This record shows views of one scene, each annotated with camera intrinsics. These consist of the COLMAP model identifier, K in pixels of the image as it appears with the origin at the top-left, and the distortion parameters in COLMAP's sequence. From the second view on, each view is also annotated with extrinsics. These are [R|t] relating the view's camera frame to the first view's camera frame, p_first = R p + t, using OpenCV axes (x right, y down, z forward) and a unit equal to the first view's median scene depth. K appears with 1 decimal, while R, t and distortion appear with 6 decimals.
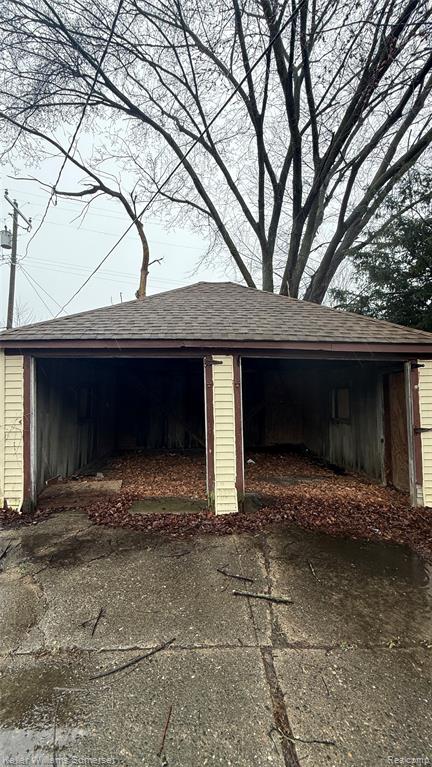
lens RADIAL K [[307.3, 0, 213.5], [0, 307.3, 386.2], [0, 0, 1]] dist [-0.001770, 0.000357]
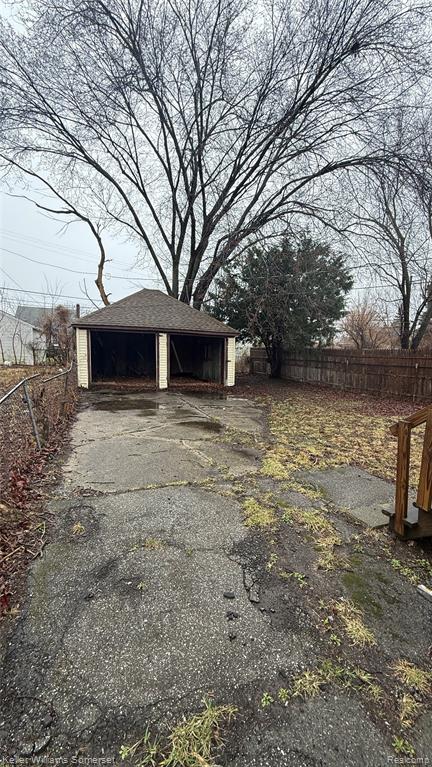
lens RADIAL K [[307.3, 0, 215.4], [0, 307.3, 384.2], [0, 0, 1]] dist [-0.001770, 0.000357]
pose [[0.943547, -0.008495, 0.331131, -0.204842], [-0.045448, 0.986897, 0.154820, -0.044531], [-0.328107, -0.161129, 0.930797, -0.842680]]
